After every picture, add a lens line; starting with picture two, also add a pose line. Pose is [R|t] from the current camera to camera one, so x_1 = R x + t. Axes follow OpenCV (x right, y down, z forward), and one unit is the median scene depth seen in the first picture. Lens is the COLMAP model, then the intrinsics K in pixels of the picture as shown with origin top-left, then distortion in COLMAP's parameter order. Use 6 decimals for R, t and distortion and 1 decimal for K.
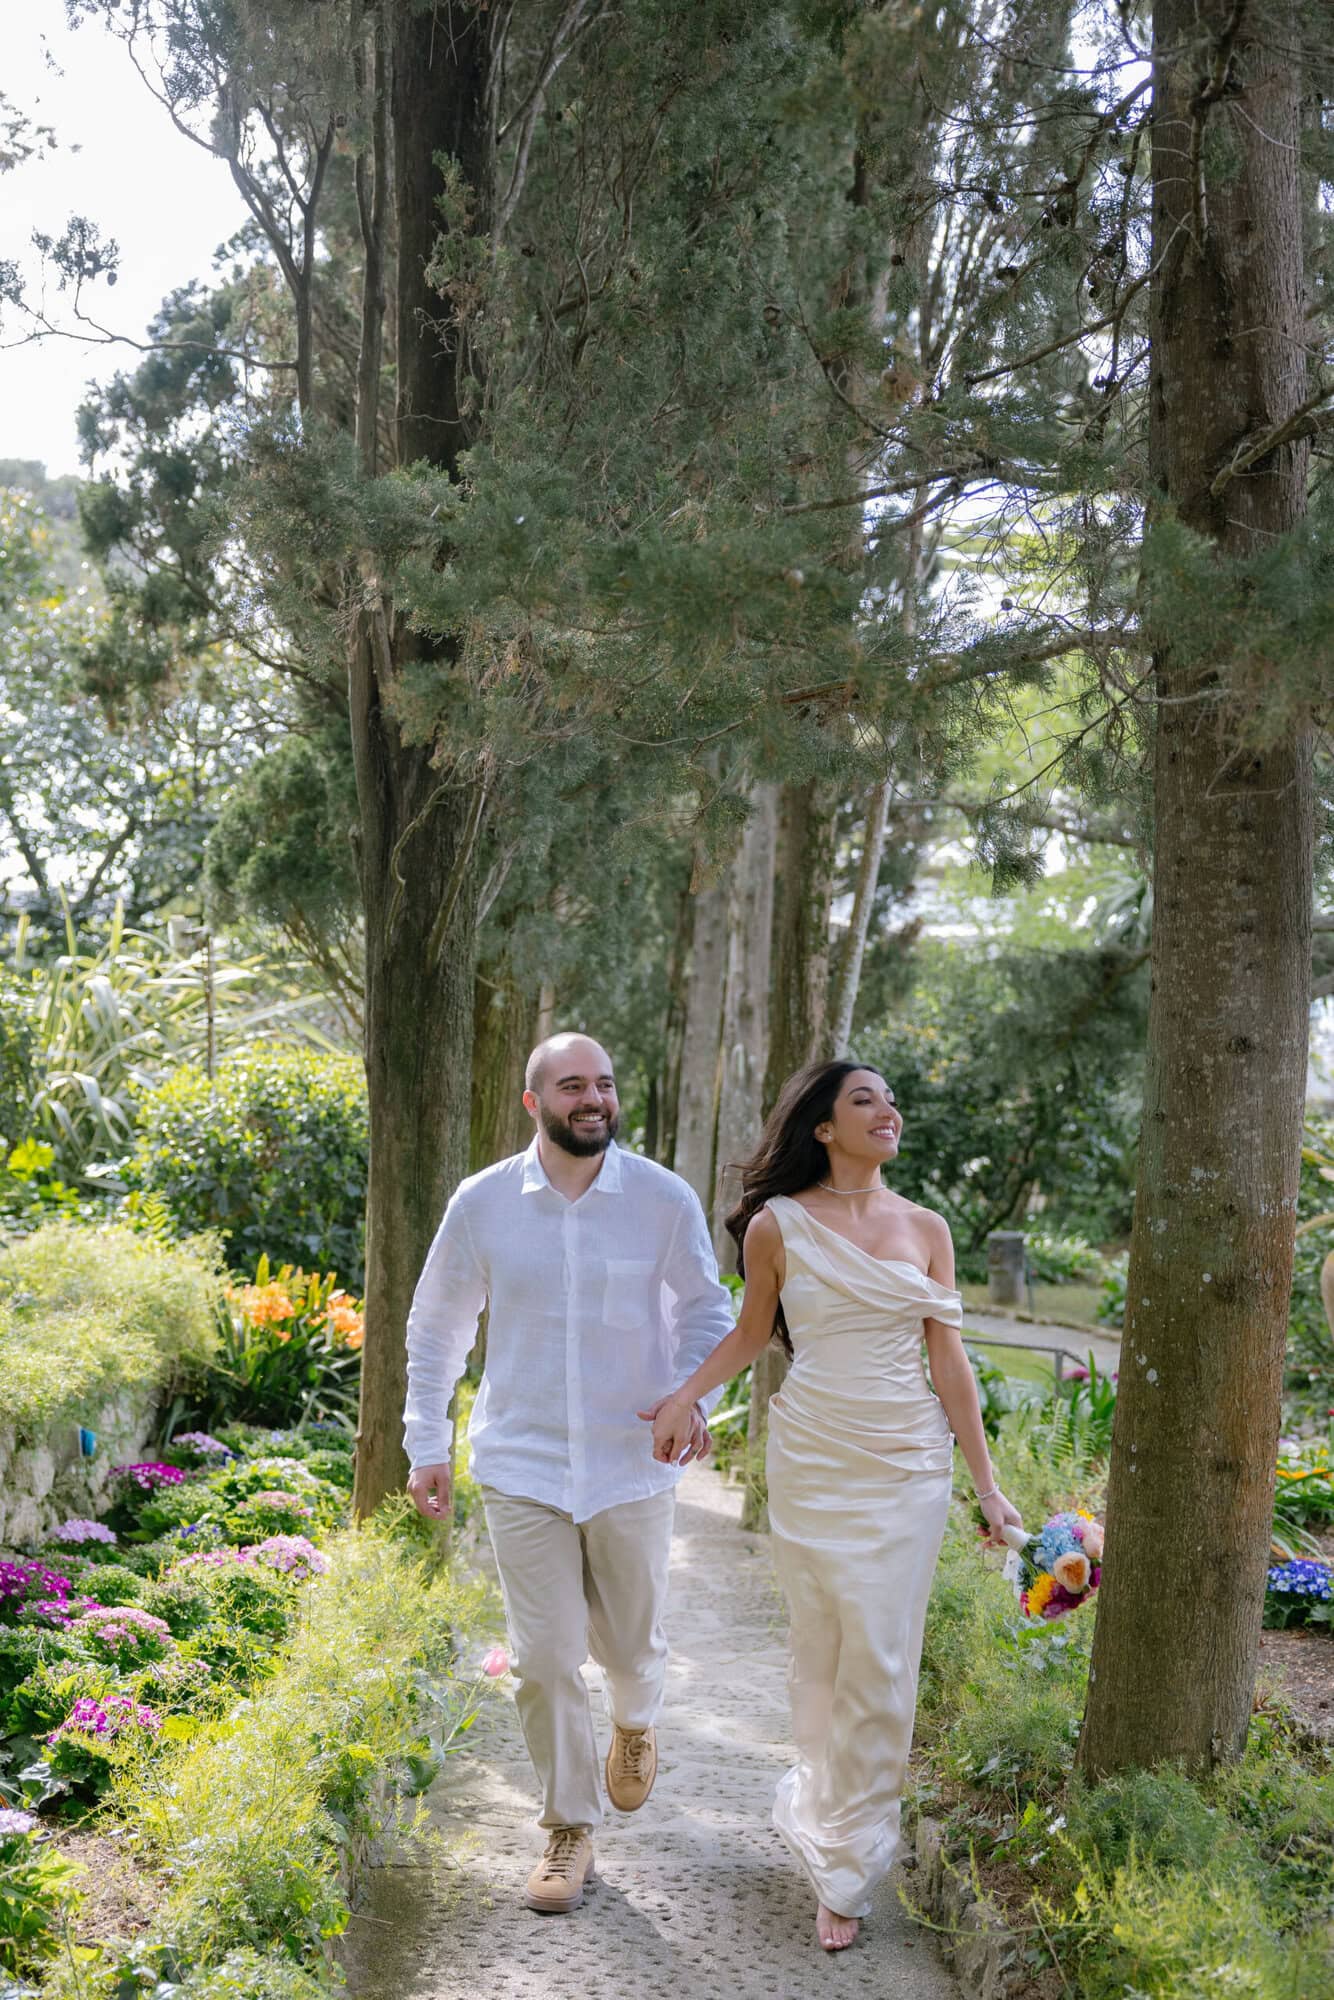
lens RADIAL K [[2519.3, 0, 667.0], [0, 2519.3, 1000.0], [0, 0, 1]] dist [0.010774, 0.042585]
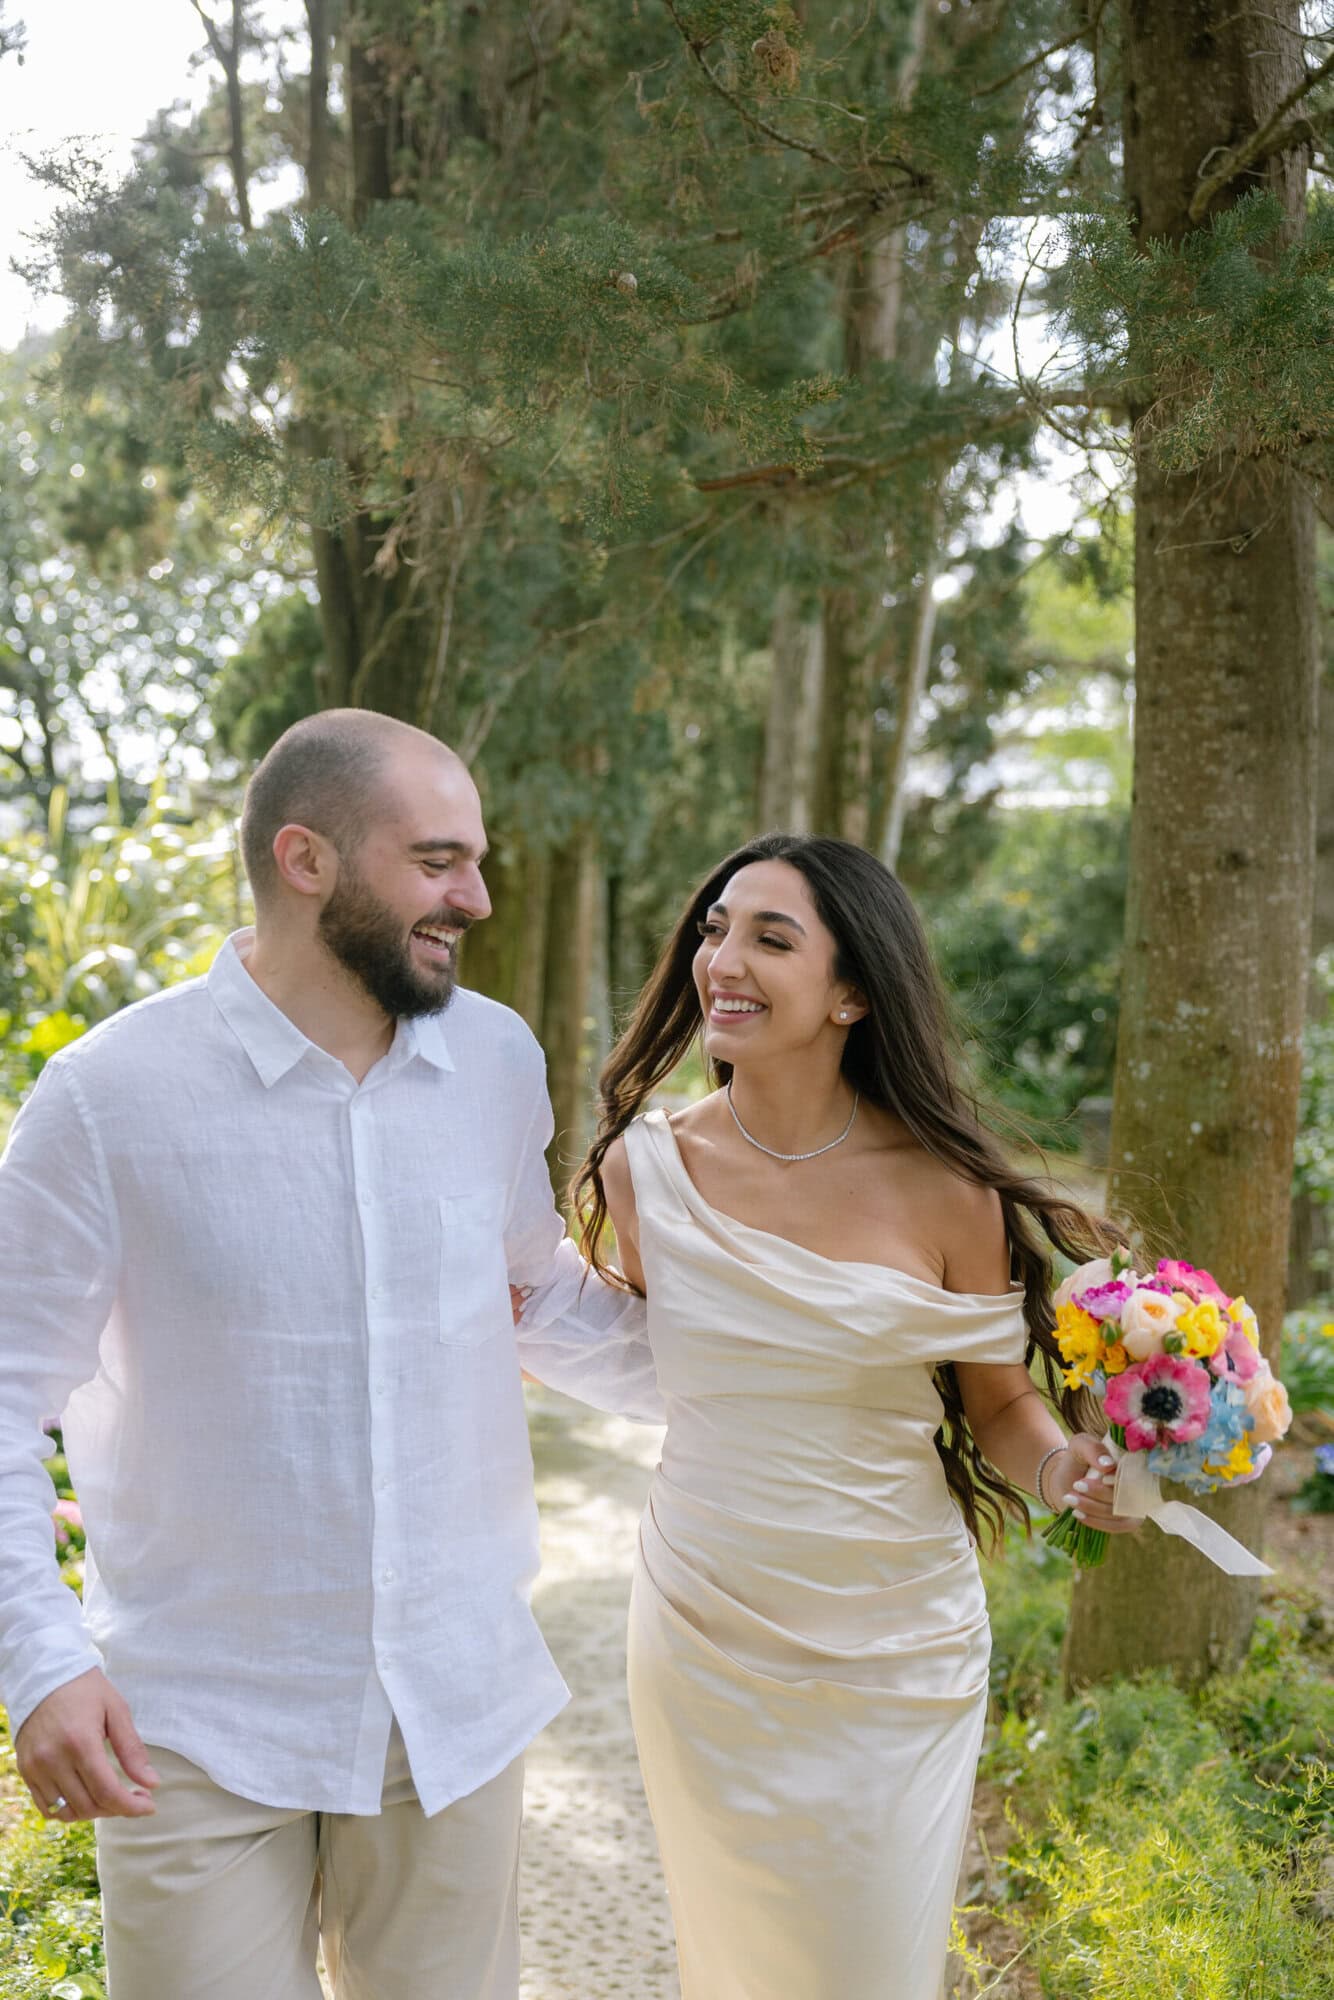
lens RADIAL K [[2519.3, 0, 667.0], [0, 2519.3, 1000.0], [0, 0, 1]] dist [0.010774, 0.042585]
pose [[0.998872, -0.015770, -0.044779, 0.061051], [0.017870, 0.998740, 0.046901, 0.018543], [0.043983, -0.047648, 0.997895, 0.102916]]
